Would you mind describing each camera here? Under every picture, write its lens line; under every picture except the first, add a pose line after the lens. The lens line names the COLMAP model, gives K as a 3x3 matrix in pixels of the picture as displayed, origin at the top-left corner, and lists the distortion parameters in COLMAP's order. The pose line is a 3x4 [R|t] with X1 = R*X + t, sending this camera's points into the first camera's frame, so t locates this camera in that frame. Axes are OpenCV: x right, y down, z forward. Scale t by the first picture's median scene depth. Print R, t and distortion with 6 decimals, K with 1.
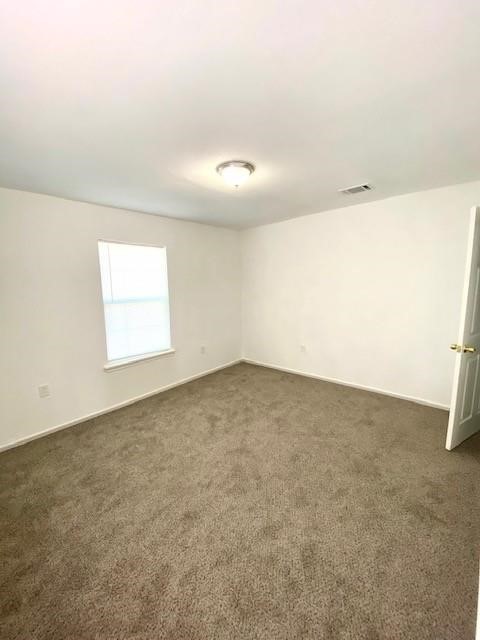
lens RADIAL K [[256.5, 0, 240.0], [0, 256.5, 320.0], [0, 0, 1]] dist [0.065489, -0.000071]
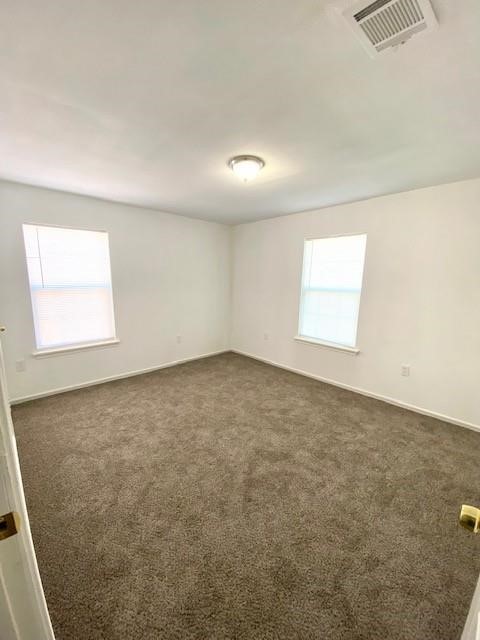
lens RADIAL K [[256.5, 0, 240.0], [0, 256.5, 320.0], [0, 0, 1]] dist [0.065489, -0.000071]
pose [[-0.054584, 0.205790, -0.977073, 0.748879], [-0.159076, 0.964242, 0.211974, -0.135406], [0.985756, 0.166999, -0.019896, 0.722930]]
